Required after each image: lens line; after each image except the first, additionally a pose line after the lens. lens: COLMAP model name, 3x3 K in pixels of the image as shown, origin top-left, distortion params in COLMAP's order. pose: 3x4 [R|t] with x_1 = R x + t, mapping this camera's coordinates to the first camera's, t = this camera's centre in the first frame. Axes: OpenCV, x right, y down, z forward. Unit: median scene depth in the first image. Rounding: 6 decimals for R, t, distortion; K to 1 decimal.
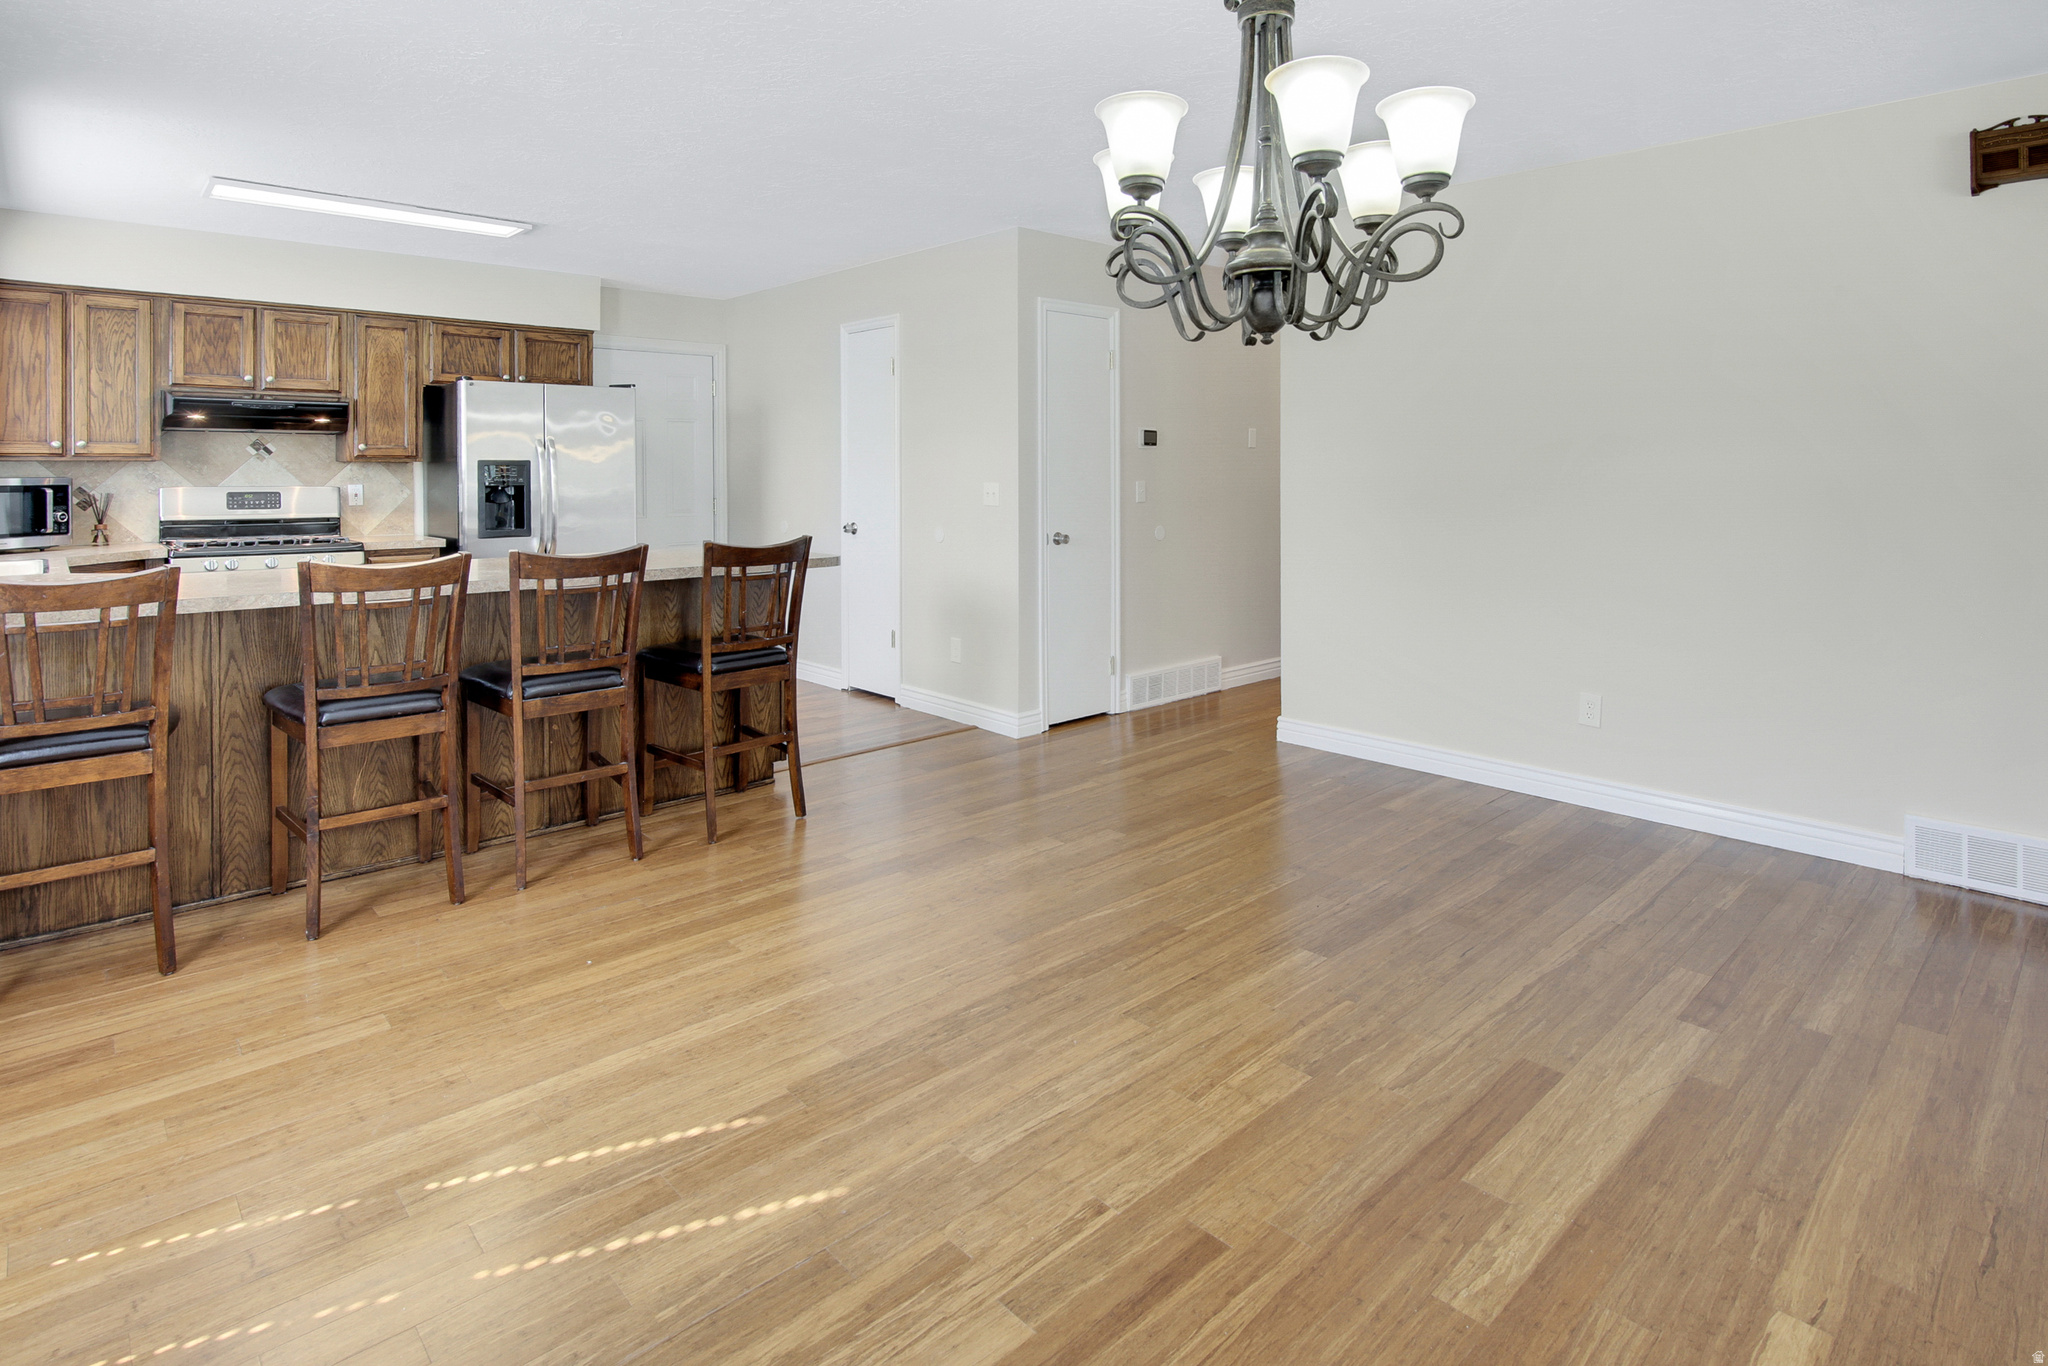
lens RADIAL K [[1041.9, 0, 1034.1], [0, 1041.9, 524.4], [0, 0, 1]] dist [-0.023460, 0.001250]
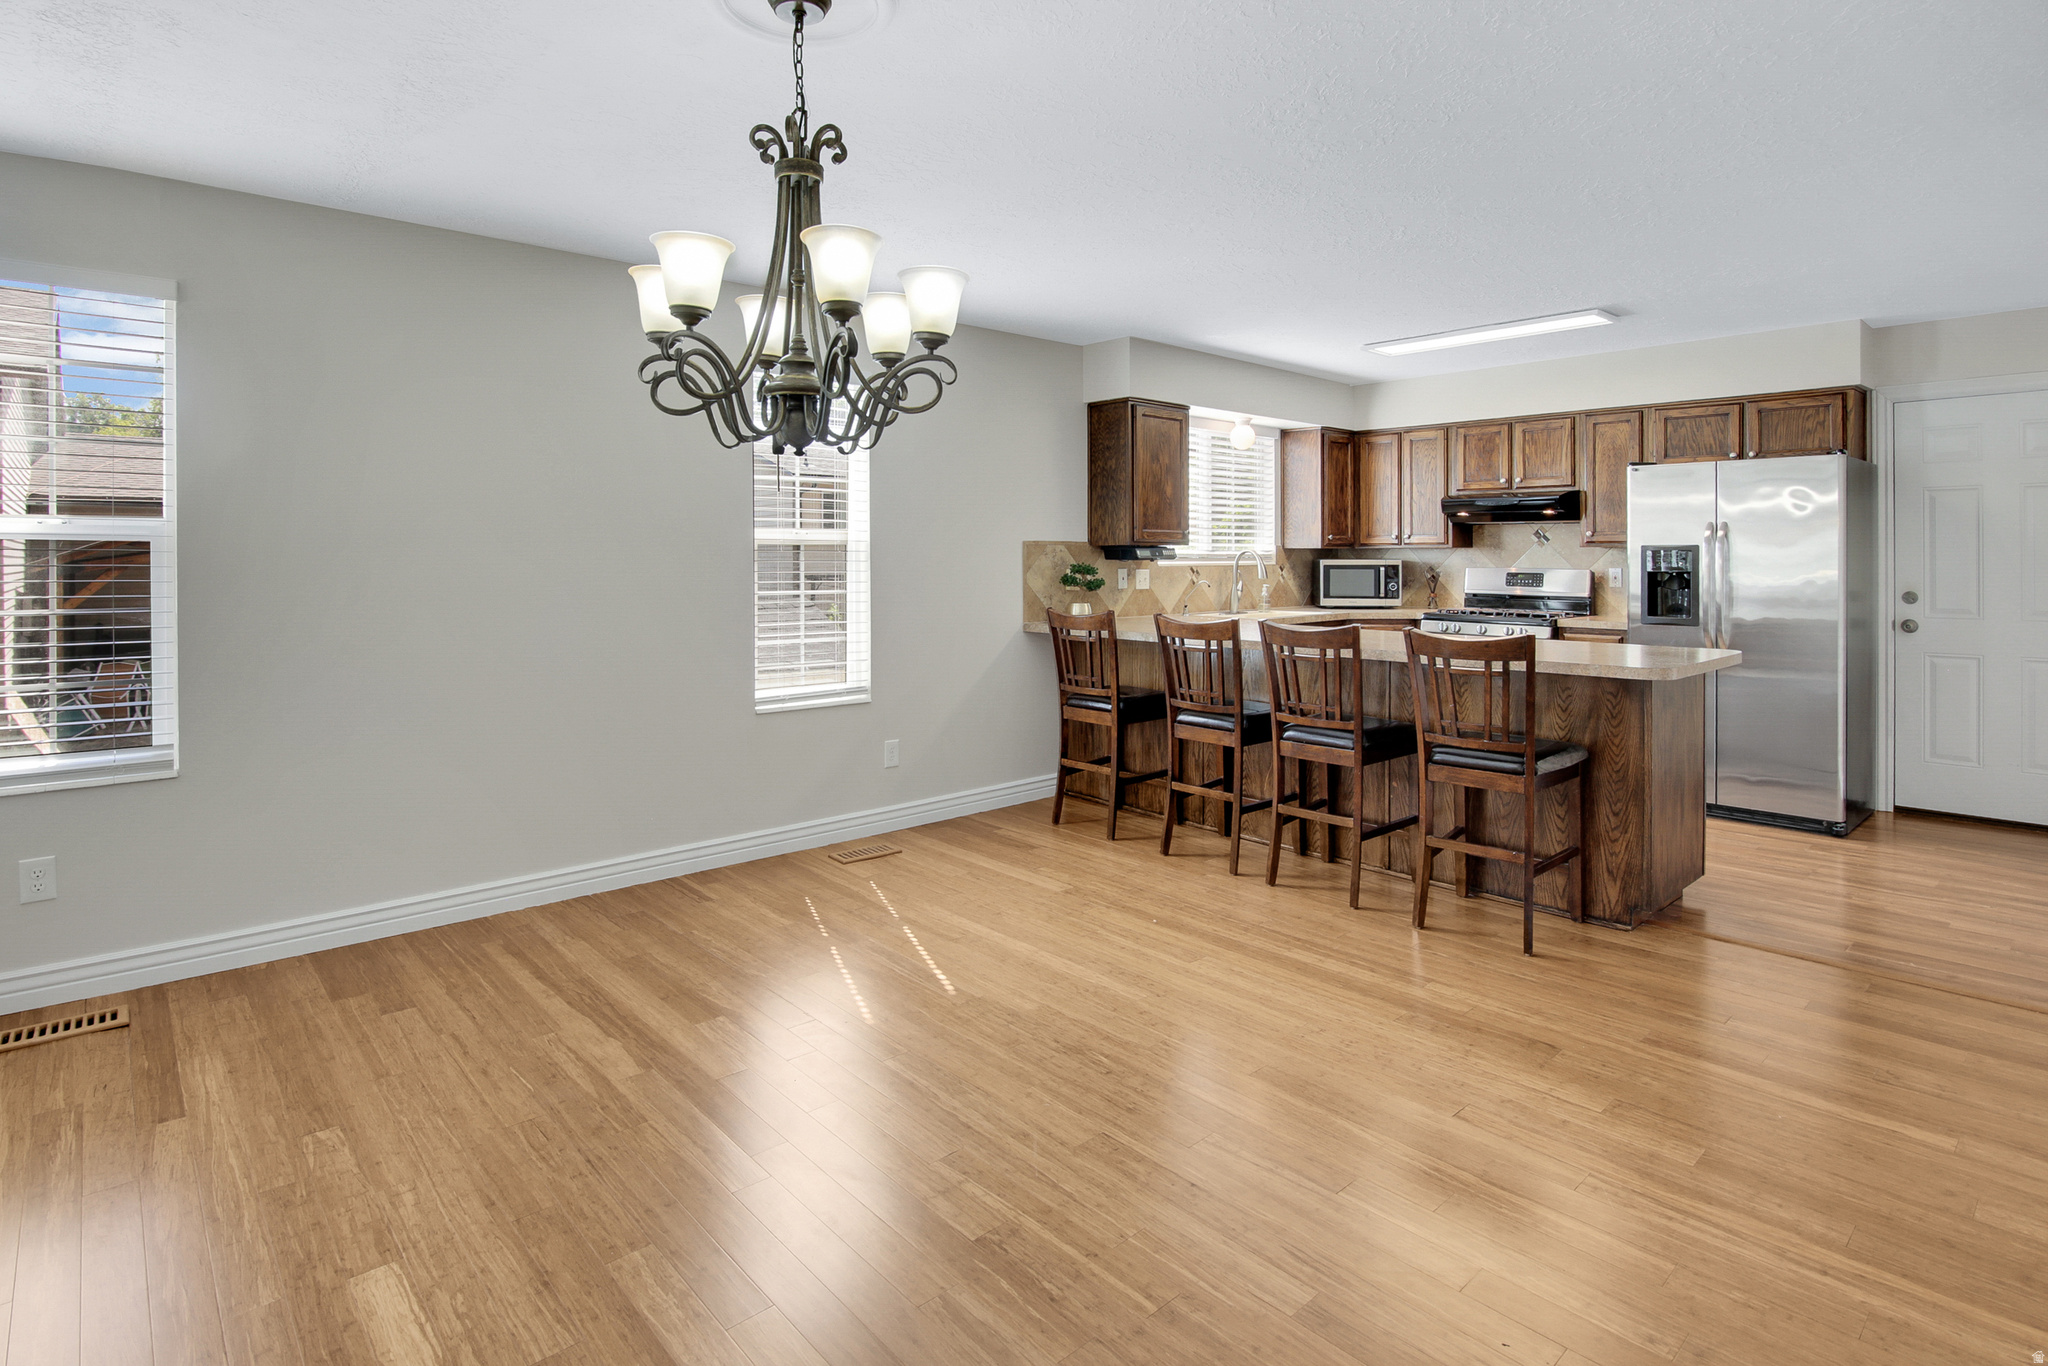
lens RADIAL K [[1041.9, 0, 992.8], [0, 1041.9, 548.6], [0, 0, 1]] dist [-0.023460, 0.001250]
pose [[-0.036097, -0.004457, -0.999338, 0.527397], [-0.049240, 0.998783, -0.002676, -0.028975], [0.998134, 0.049111, -0.036272, 0.459897]]
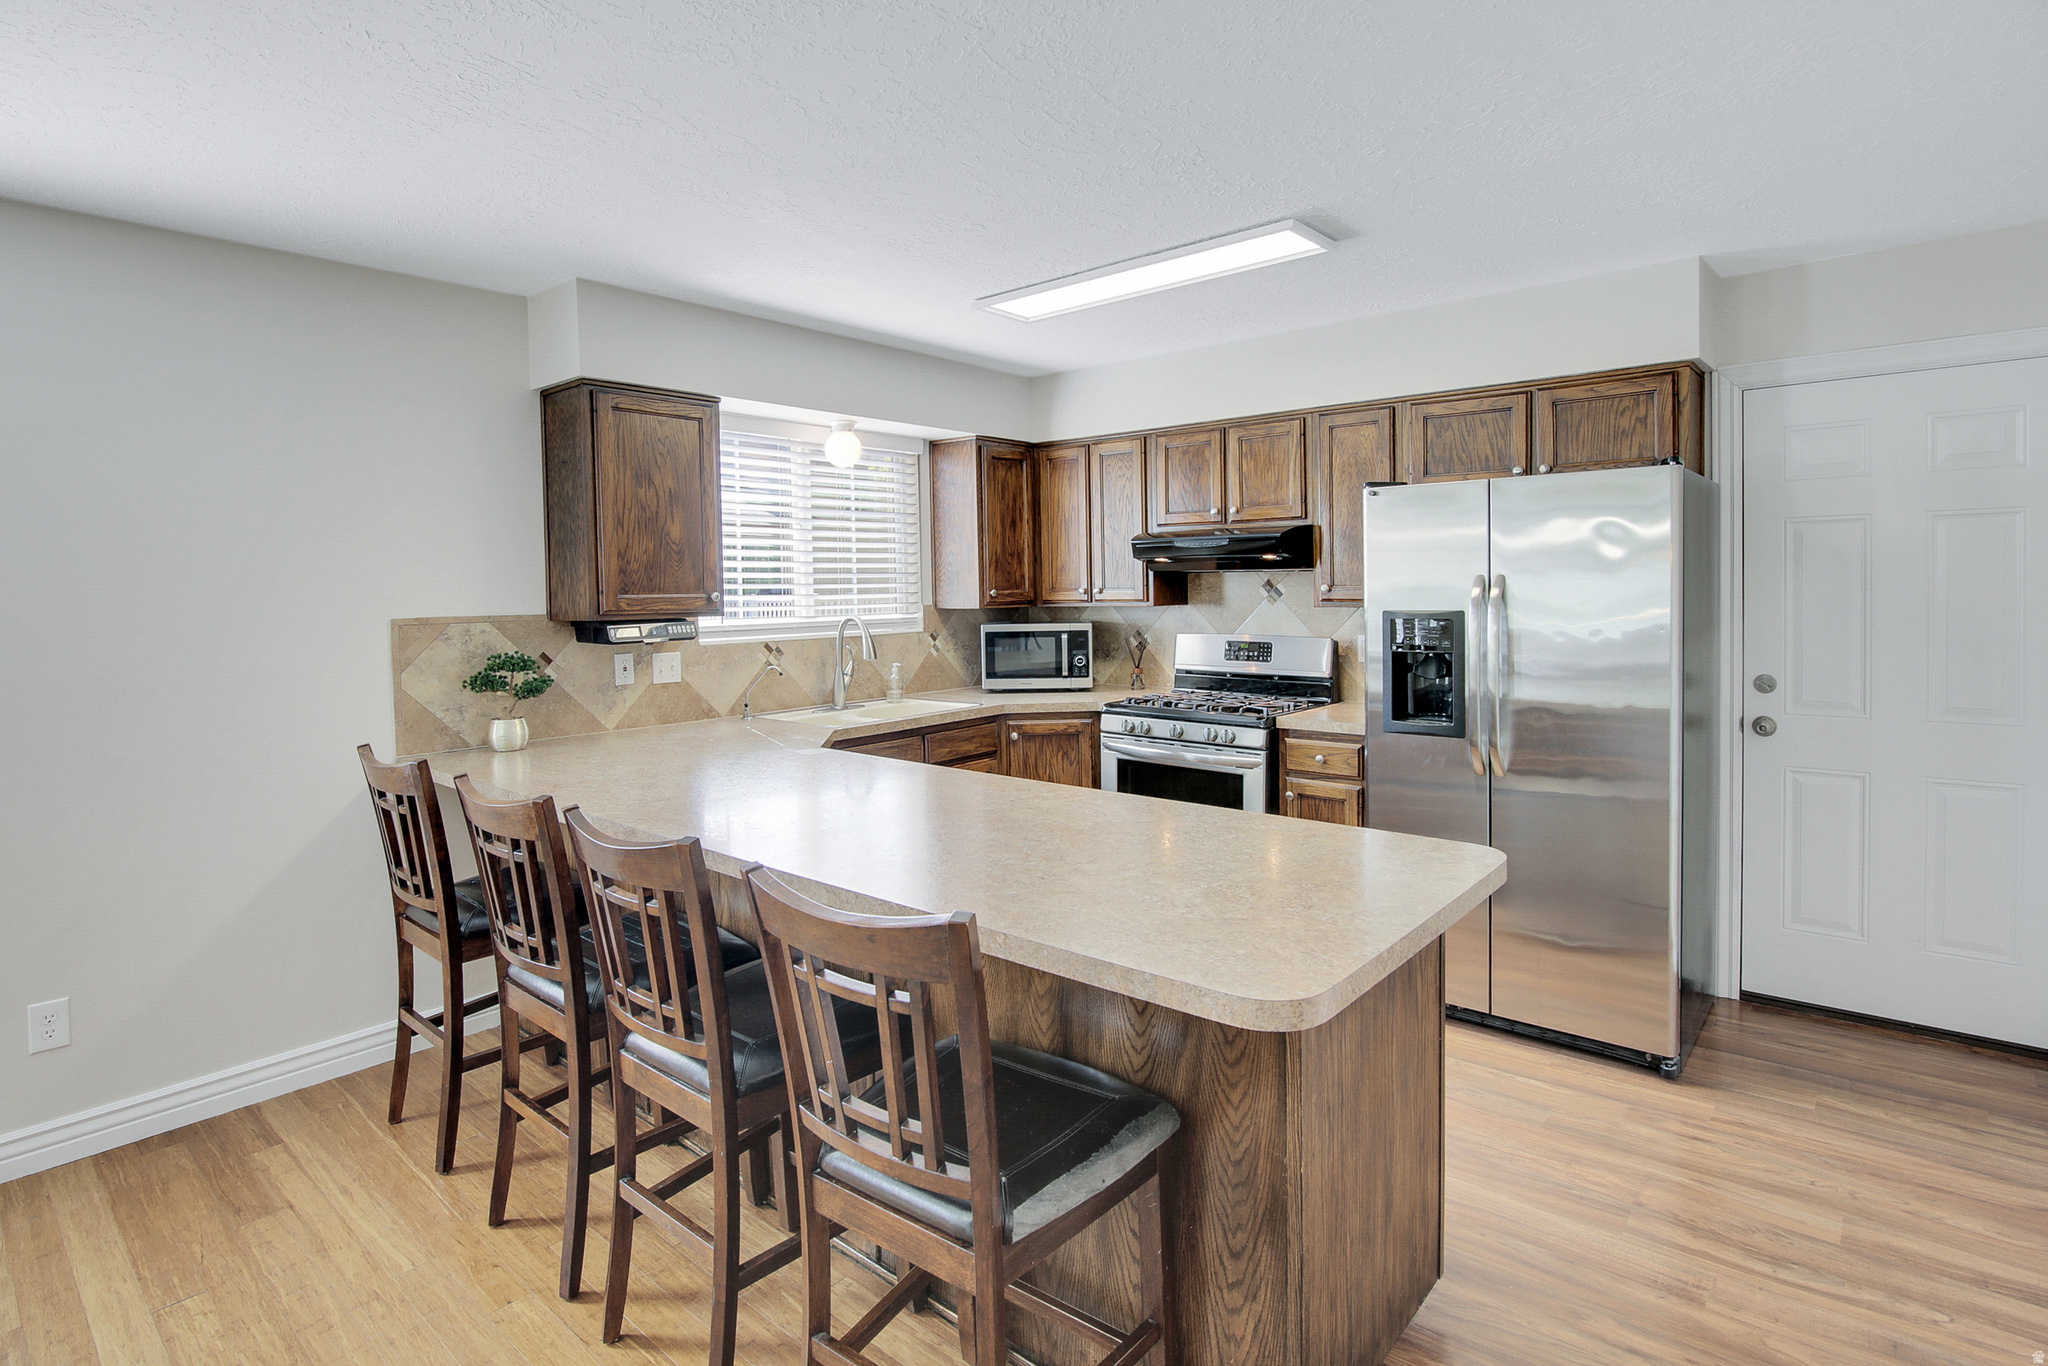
lens RADIAL K [[1041.9, 0, 983.6], [0, 1041.9, 606.1], [0, 0, 1]] dist [-0.023460, 0.001250]
pose [[0.088877, 0.018366, -0.995873, 0.090651], [-0.034167, 0.999298, 0.015380, -0.073656], [0.995456, 0.032659, 0.089442, 0.771194]]
